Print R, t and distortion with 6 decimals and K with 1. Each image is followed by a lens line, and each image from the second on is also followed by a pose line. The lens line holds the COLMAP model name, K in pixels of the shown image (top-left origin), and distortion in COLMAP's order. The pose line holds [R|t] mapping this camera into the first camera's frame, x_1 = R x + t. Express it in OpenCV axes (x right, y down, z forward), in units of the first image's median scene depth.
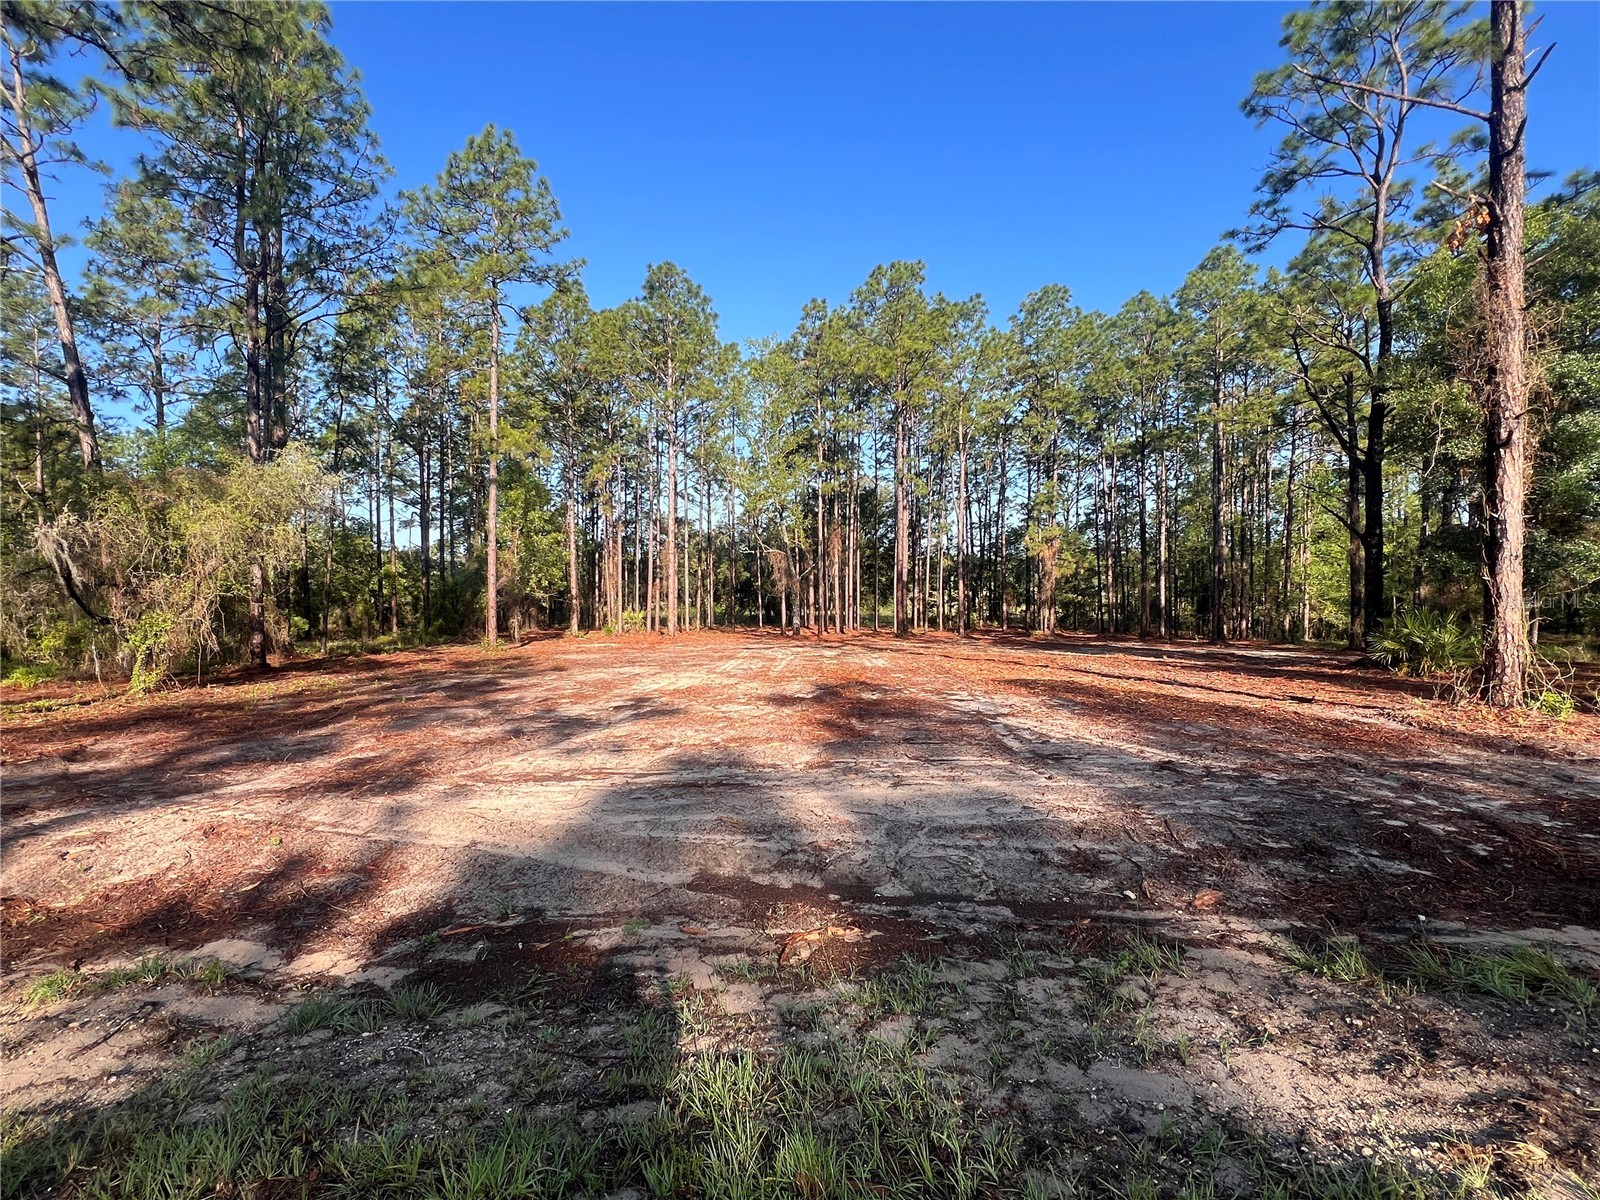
lens RADIAL K [[765.4, 0, 803.4], [0, 765.4, 595.8], [0, 0, 1]] dist [-0.001269, -0.000457]
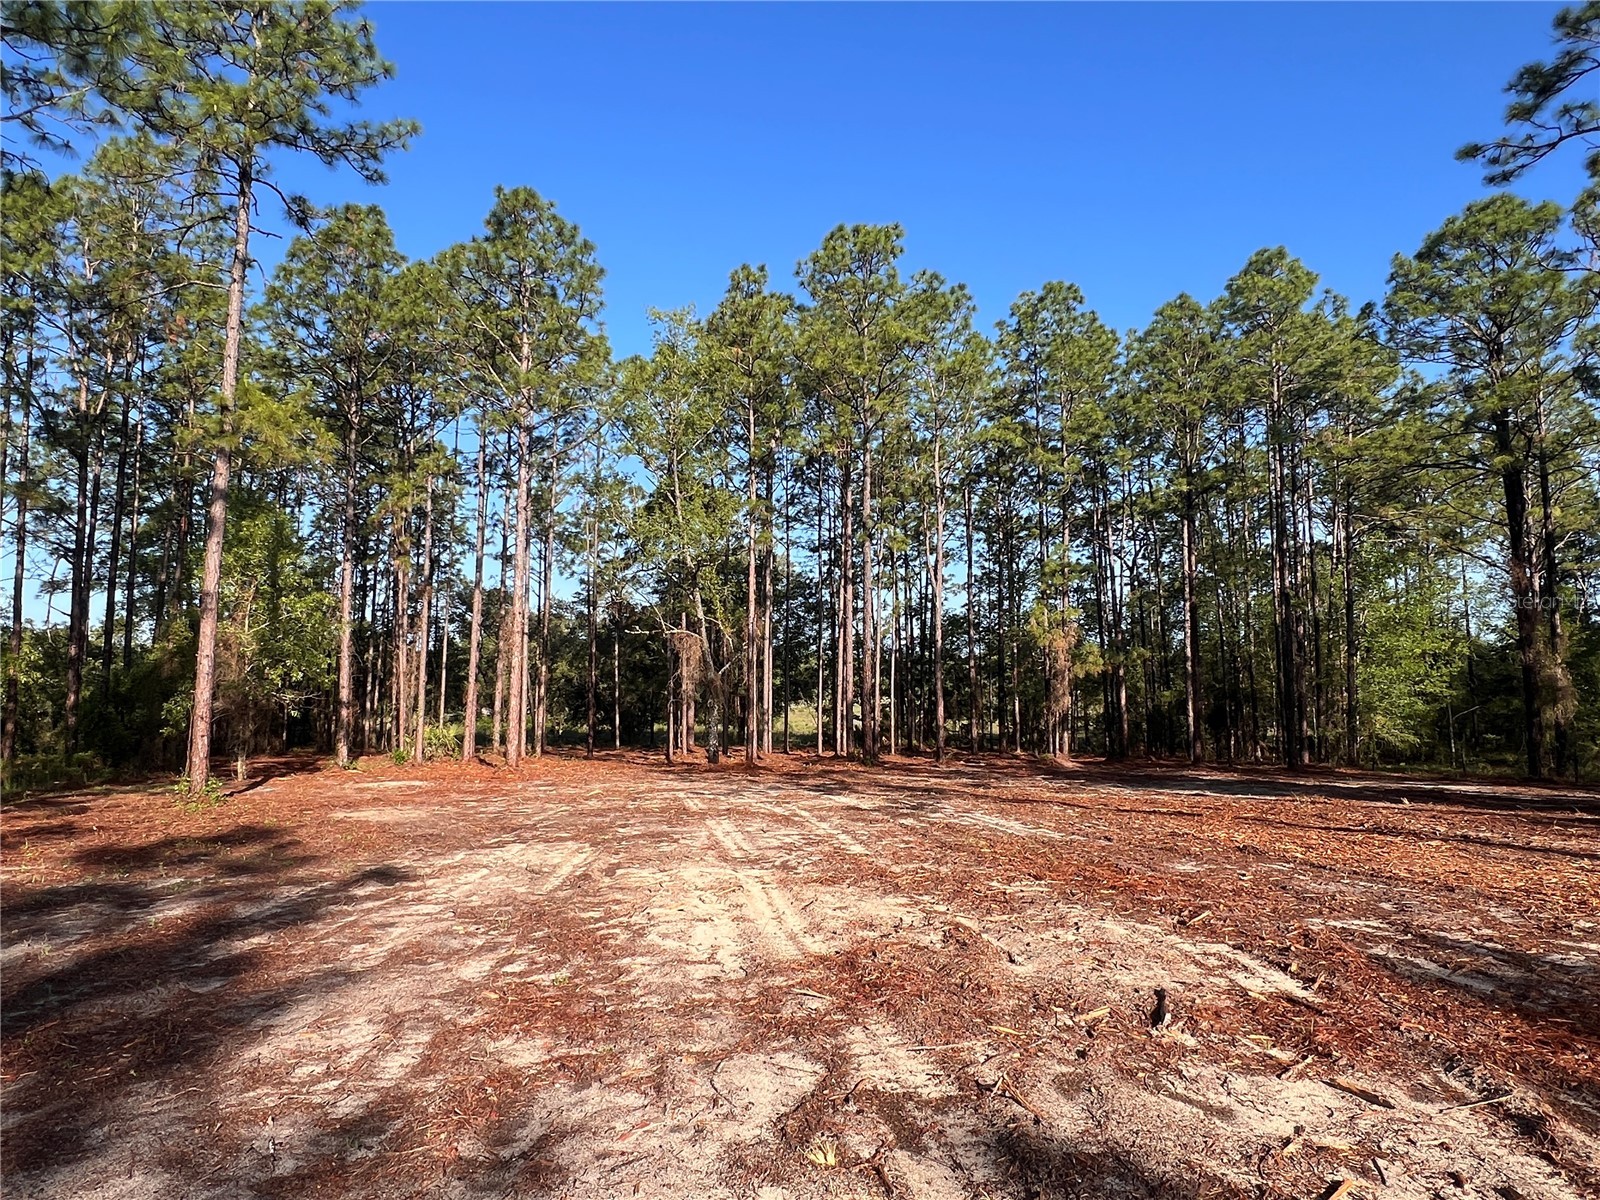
lens RADIAL K [[955.8, 0, 801.1], [0, 955.8, 609.5], [0, 0, 1]] dist [-0.006720, -0.004196]
pose [[0.982474, 0.022022, 0.185094, -0.083869], [-0.002744, 0.994598, -0.103768, 0.005366], [-0.186379, 0.101441, 0.977227, 0.182540]]
